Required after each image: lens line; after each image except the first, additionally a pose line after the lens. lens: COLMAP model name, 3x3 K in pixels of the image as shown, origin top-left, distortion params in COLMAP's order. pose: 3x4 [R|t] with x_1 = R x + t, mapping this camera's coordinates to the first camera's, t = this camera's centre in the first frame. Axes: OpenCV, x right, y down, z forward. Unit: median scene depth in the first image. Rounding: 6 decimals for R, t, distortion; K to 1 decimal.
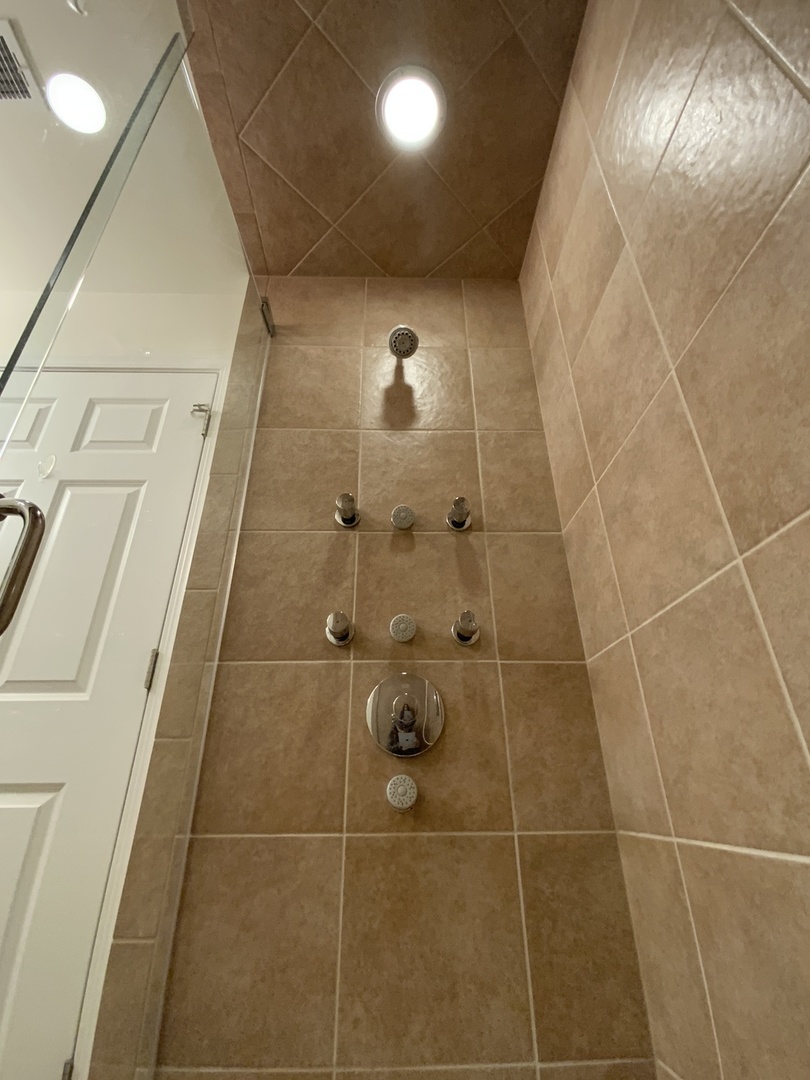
lens RADIAL K [[503.5, 0, 405.0], [0, 503.5, 540.0], [0, 0, 1]] dist [0.000724, -0.000191]
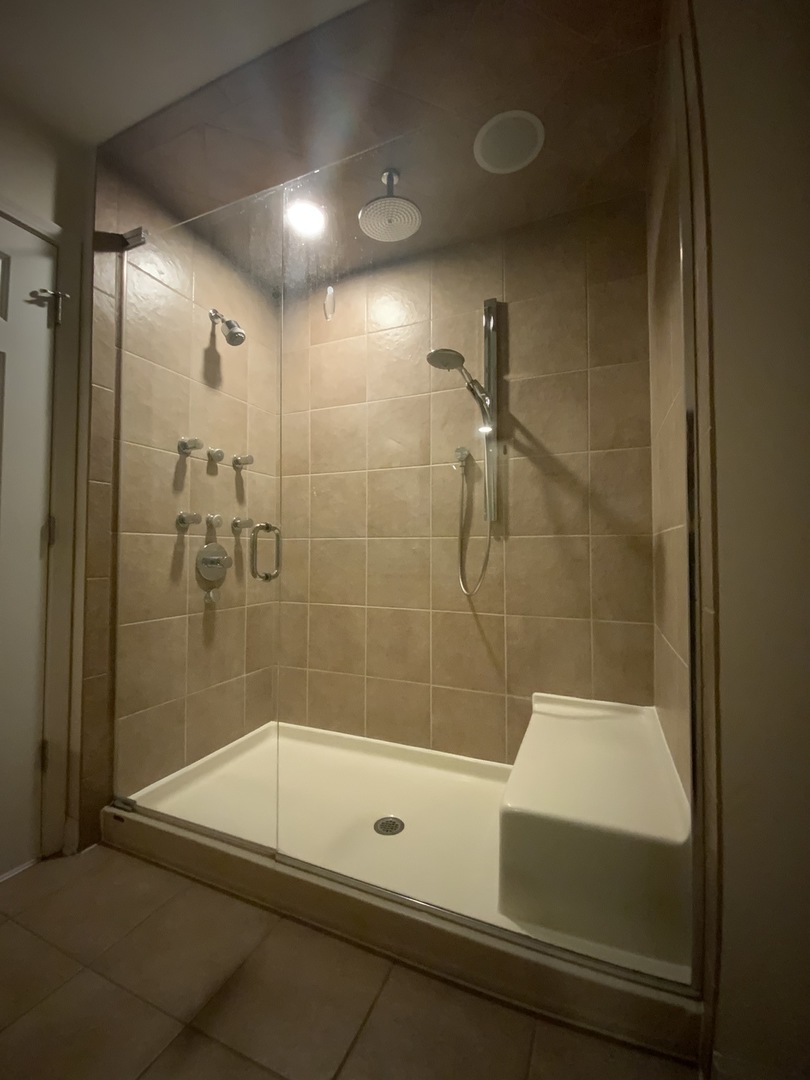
lens RADIAL K [[440.3, 0, 405.0], [0, 440.3, 540.0], [0, 0, 1]] dist [0.015986, -0.010646]
pose [[0.427553, 0.034525, 0.903331, -1.150513], [-0.422807, 0.890873, 0.166068, -0.328178], [-0.799020, -0.452938, 0.395493, -0.278242]]
